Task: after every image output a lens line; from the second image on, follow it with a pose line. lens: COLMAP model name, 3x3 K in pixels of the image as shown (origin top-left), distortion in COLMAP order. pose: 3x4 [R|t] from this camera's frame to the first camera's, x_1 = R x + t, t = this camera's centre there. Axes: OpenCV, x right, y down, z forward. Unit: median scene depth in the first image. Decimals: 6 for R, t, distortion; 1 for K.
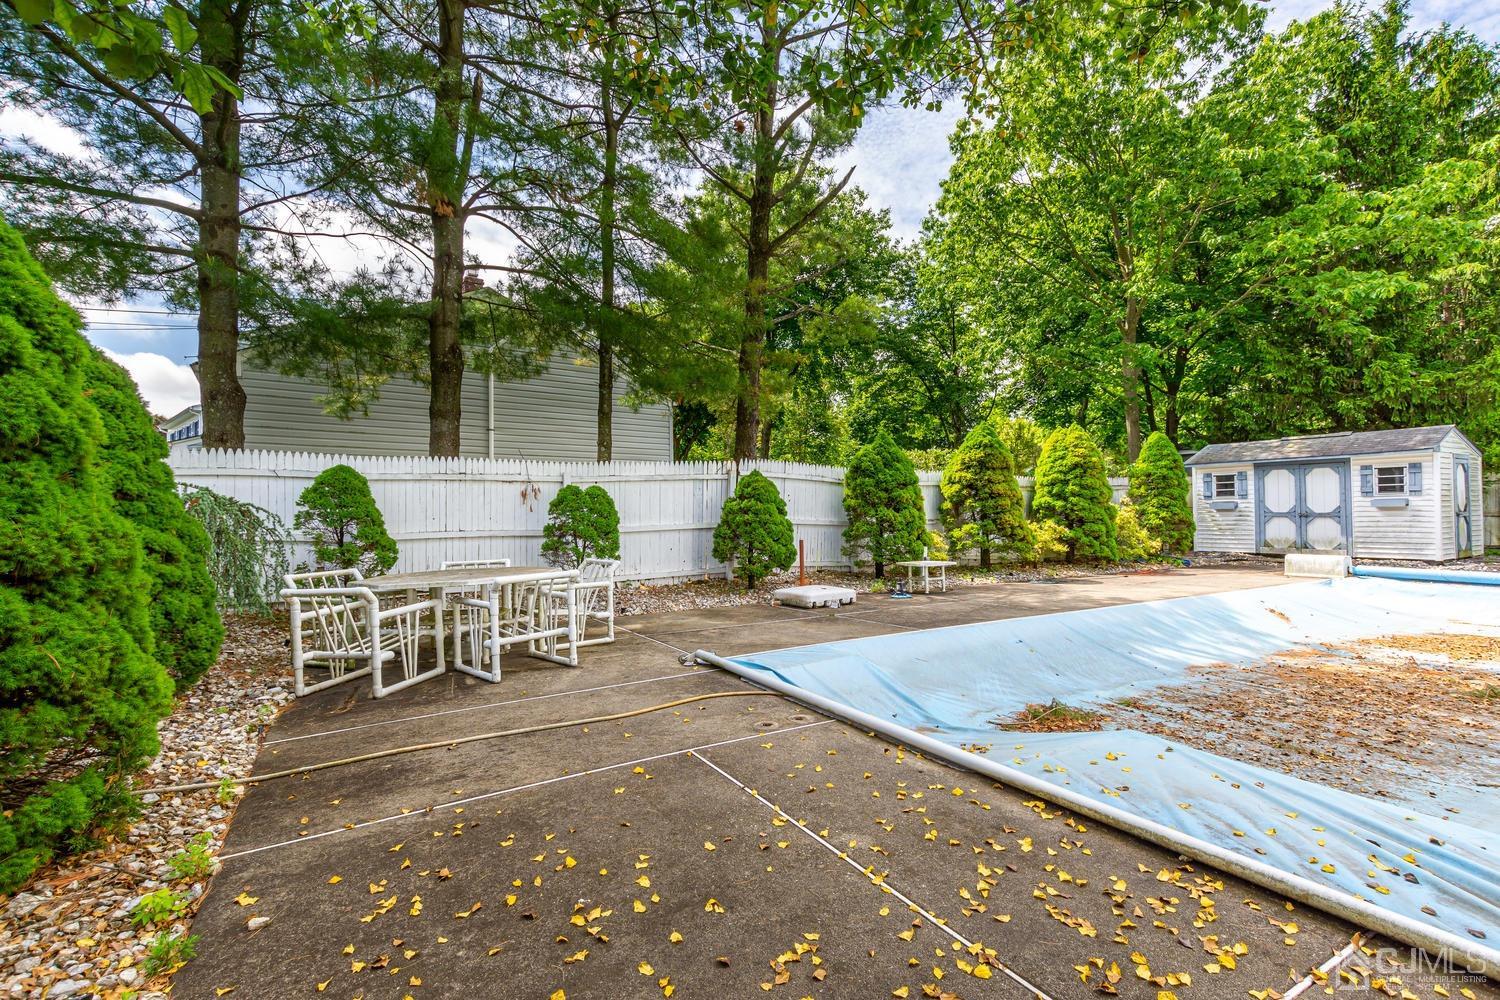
lens RADIAL K [[692.7, 0, 742.3], [0, 692.7, 500.5], [0, 0, 1]] dist [-0.000613, -0.000798]
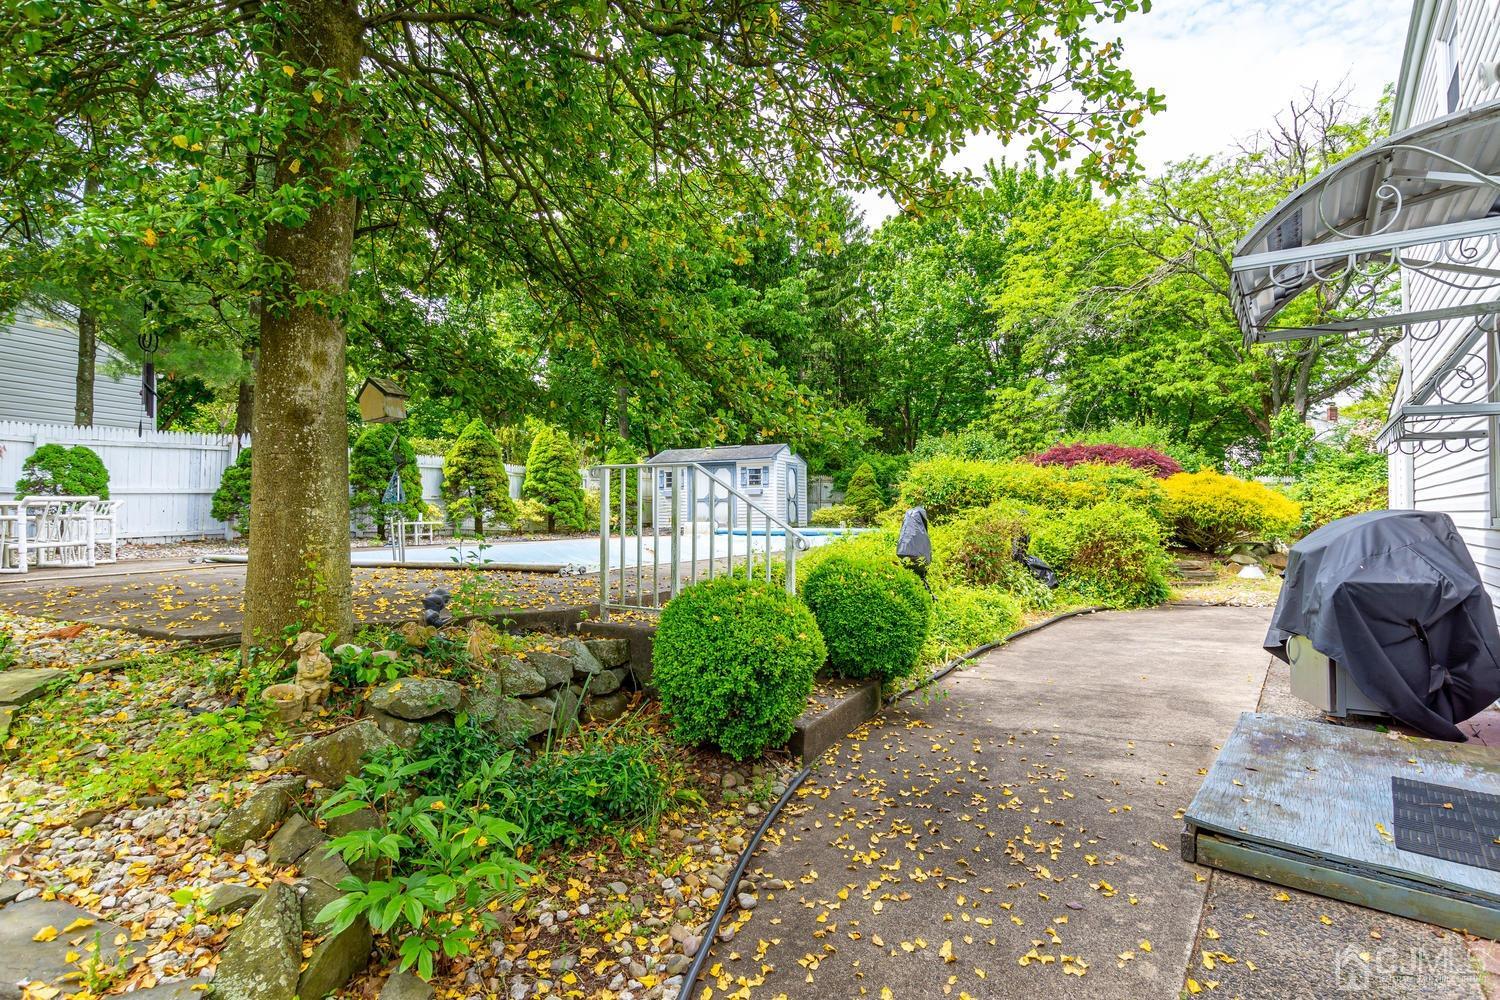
lens RADIAL K [[692.7, 0, 736.9], [0, 692.7, 500.9], [0, 0, 1]] dist [-0.000613, -0.000798]
pose [[0.814574, 0.009174, 0.579988, 0.000492], [-0.008961, 0.999955, -0.003231, 0.040475], [-0.579991, -0.002565, 0.814619, -0.339820]]
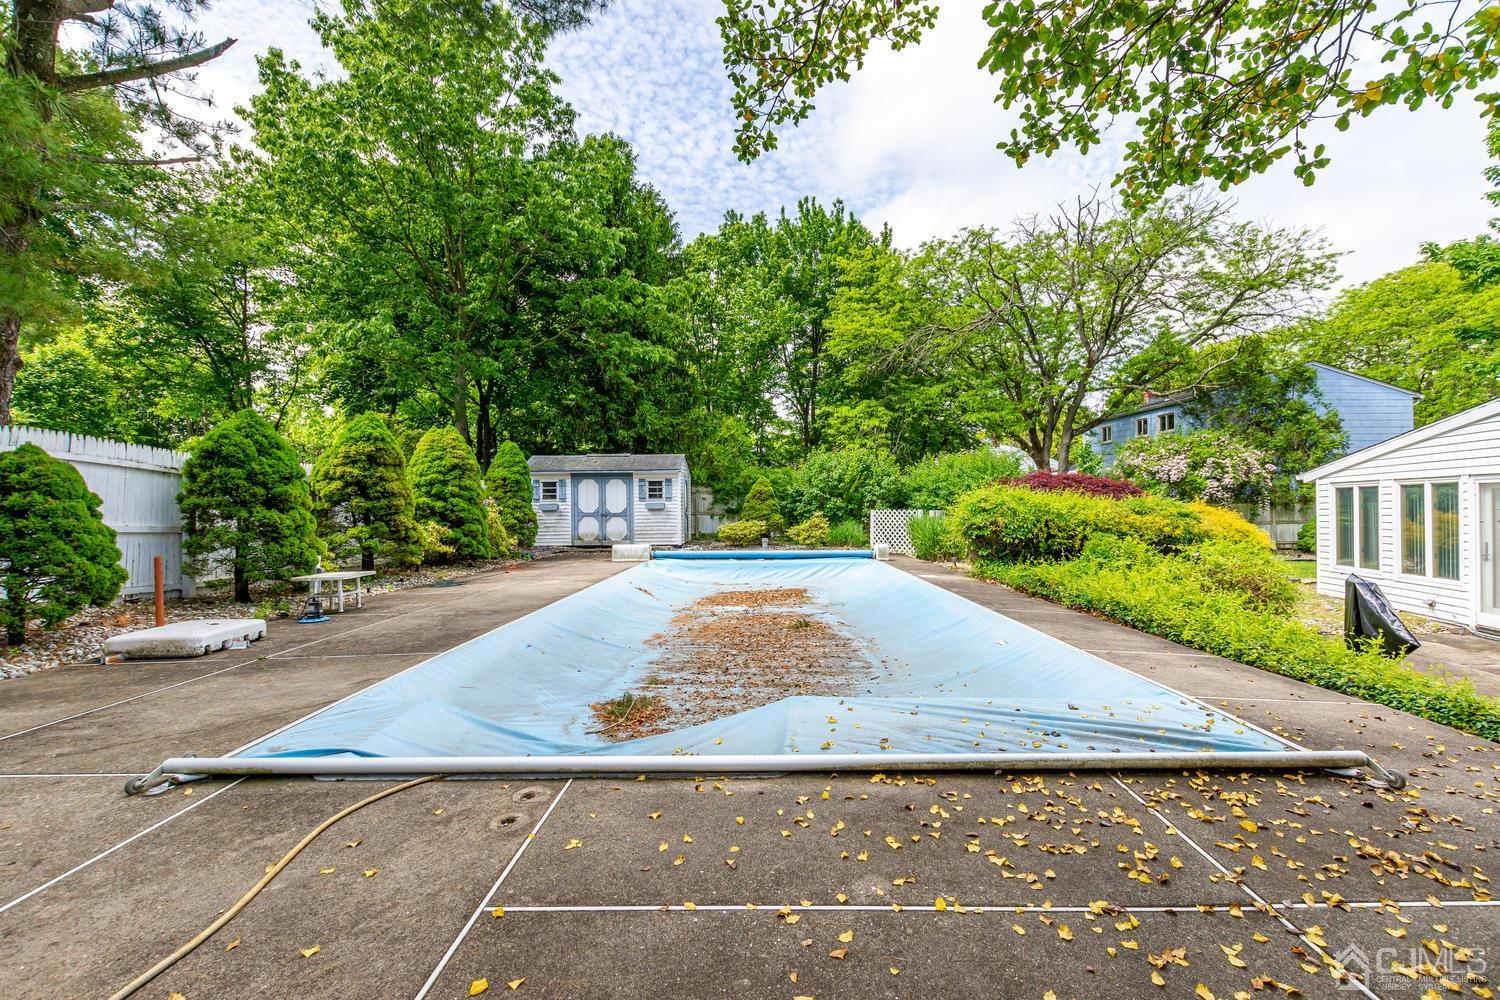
lens RADIAL K [[649.4, 0, 787.2], [0, 649.4, 503.0], [0, 0, 1]] dist [0.003224, -0.000266]
pose [[0.502866, 0.009893, 0.864308, -0.113126], [-0.010877, 0.999928, -0.005117, 0.002337], [-0.864296, -0.006828, 0.502937, 0.127858]]
